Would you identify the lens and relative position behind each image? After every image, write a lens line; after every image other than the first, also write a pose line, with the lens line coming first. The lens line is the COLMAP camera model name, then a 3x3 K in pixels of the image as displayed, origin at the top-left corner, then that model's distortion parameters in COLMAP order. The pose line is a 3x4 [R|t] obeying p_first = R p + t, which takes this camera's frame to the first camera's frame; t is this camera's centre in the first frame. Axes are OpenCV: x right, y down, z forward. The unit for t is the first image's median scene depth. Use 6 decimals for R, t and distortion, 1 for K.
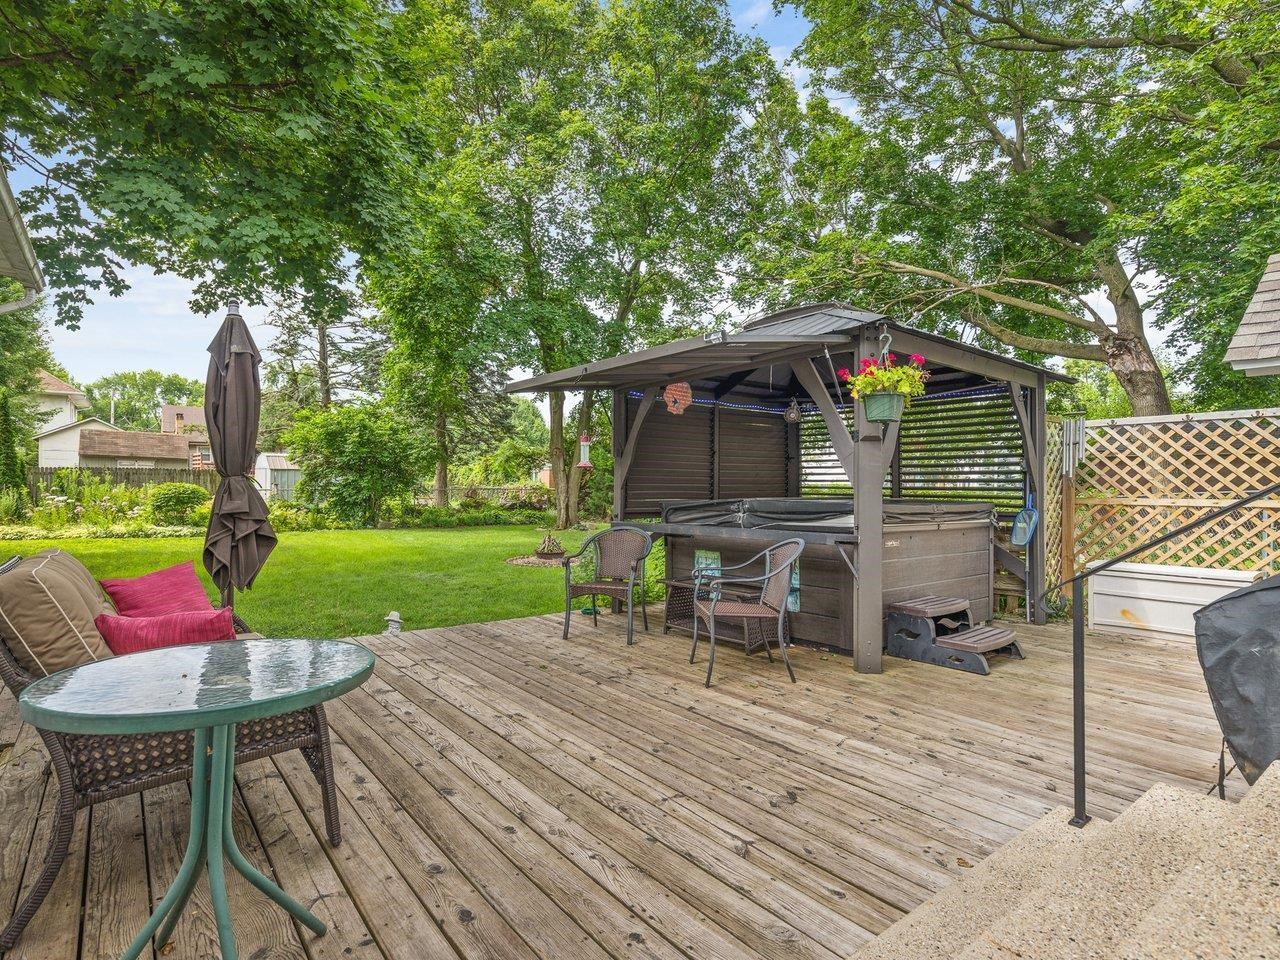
lens RADIAL K [[644.9, 0, 632.4], [0, 644.9, 480.4], [0, 0, 1]] dist [0.007097, -0.000763]
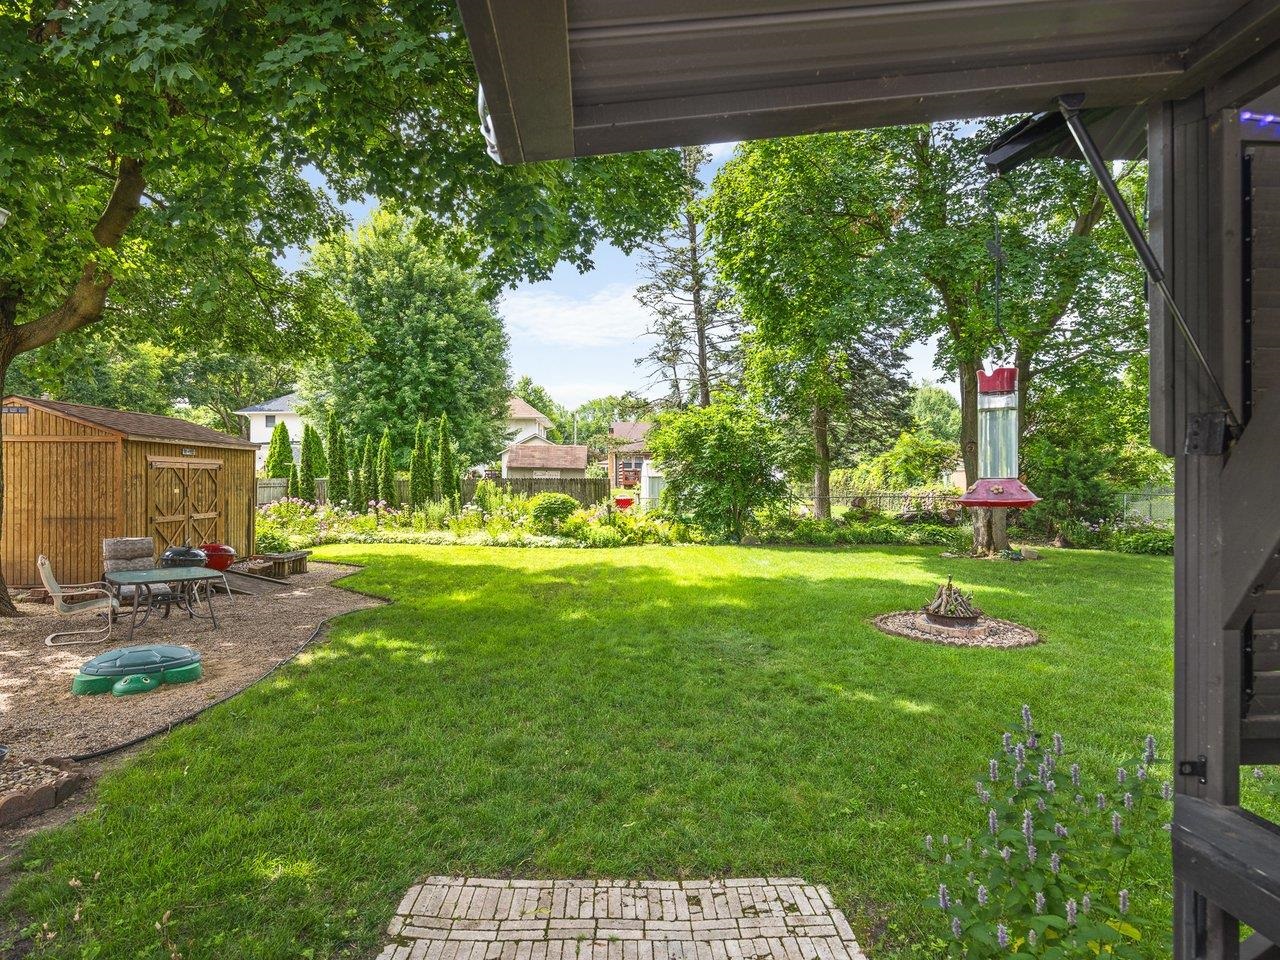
lens RADIAL K [[644.9, 0, 632.4], [0, 644.9, 480.4], [0, 0, 1]] dist [0.007097, -0.000763]
pose [[0.817484, -0.012080, -0.575824, -0.009593], [0.010846, 0.999926, -0.005579, -0.005881], [0.575849, -0.001685, 0.817554, 0.152320]]
